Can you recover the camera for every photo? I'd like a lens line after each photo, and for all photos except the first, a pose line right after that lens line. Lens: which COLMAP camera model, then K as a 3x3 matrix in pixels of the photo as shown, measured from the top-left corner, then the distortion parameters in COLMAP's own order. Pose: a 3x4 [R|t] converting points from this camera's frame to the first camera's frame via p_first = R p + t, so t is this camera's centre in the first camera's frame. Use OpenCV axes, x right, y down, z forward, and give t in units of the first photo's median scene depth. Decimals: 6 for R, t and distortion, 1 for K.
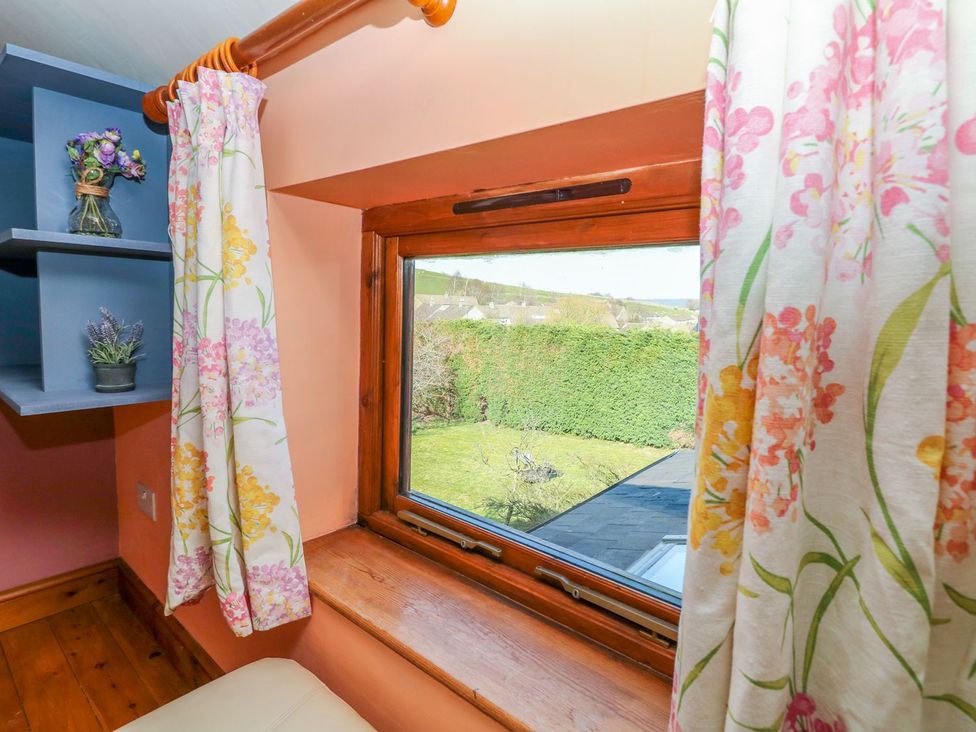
lens RADIAL K [[525.2, 0, 481.5], [0, 525.2, 363.0], [0, 0, 1]] dist [0.002423, -0.016183]
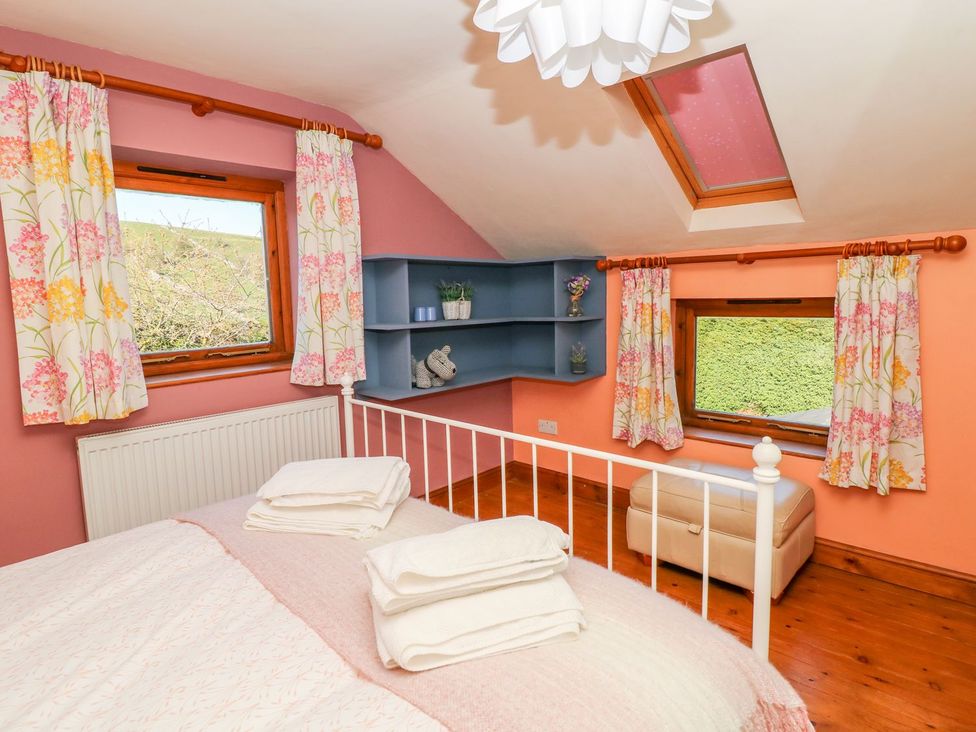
lens RADIAL K [[525.2, 0, 491.3], [0, 525.2, 371.5], [0, 0, 1]] dist [0.002423, -0.016183]
pose [[0.995381, -0.054526, -0.079021, -0.988230], [0.056554, 0.998119, 0.023663, -0.053400], [0.077582, -0.028023, 0.996592, -1.719458]]
